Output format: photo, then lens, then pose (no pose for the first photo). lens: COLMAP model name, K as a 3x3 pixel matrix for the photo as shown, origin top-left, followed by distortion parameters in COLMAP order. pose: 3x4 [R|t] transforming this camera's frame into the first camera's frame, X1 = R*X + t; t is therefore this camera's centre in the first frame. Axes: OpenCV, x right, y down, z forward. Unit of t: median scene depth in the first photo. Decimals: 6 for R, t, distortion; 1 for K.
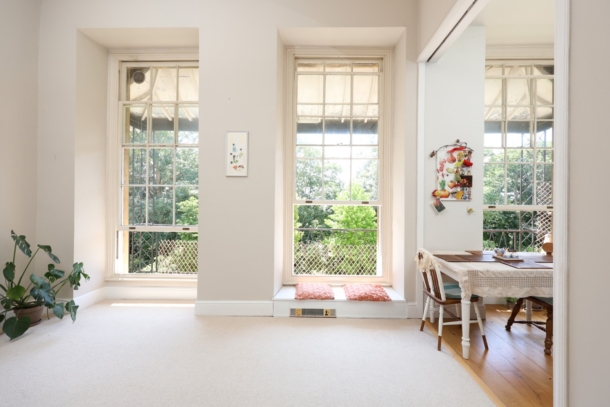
lens RADIAL K [[267.8, 0, 304.3], [0, 267.8, 202.8], [0, 0, 1]] dist [-0.000325, 0.000107]
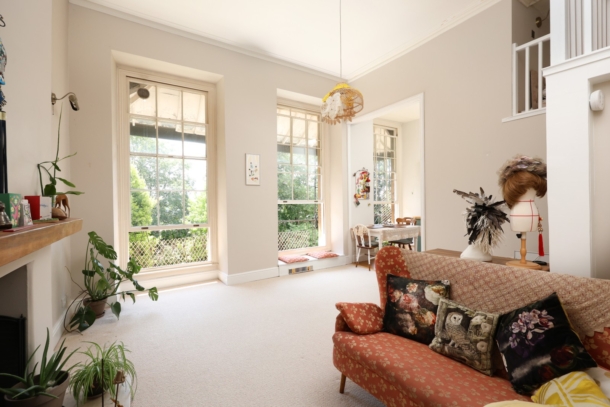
lens RADIAL K [[278.3, 0, 306.4], [0, 278.3, 202.4], [0, 0, 1]] dist [0.000583, -0.000019]
pose [[0.831612, -0.022135, 0.554915, -0.876457], [0.019626, 0.999753, 0.010467, -0.015168], [-0.555010, 0.002186, 0.831841, -0.425398]]
